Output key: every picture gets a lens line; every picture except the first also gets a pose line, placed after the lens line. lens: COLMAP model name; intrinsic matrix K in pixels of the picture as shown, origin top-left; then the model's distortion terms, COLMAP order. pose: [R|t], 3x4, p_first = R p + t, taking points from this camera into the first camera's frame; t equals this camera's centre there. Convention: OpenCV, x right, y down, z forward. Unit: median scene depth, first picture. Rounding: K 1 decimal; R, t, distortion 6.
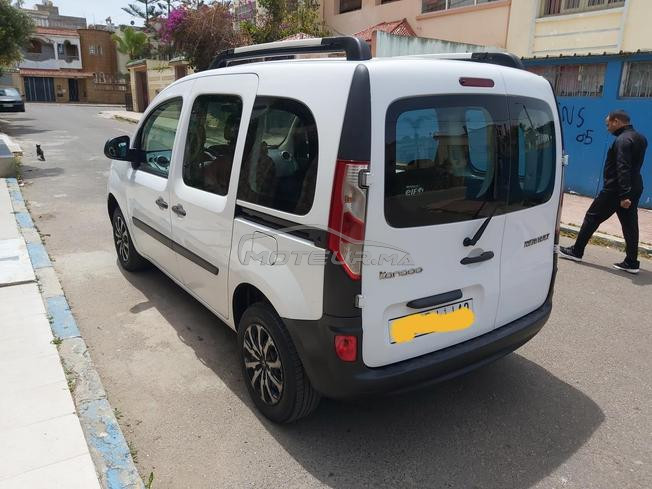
lens RADIAL K [[515.7, 0, 326.0], [0, 515.7, 244.5], [0, 0, 1]] dist [0.002200, -0.005736]
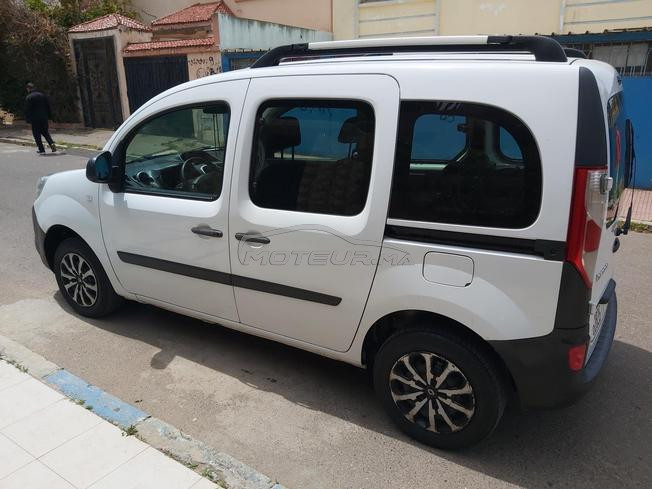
lens RADIAL K [[515.7, 0, 326.0], [0, 515.7, 244.5], [0, 0, 1]] dist [0.002200, -0.005736]
pose [[0.918870, -0.146722, 0.366266, -0.551418], [0.135032, 0.989172, 0.057490, -0.100043], [-0.370736, -0.003368, 0.928732, 0.203877]]
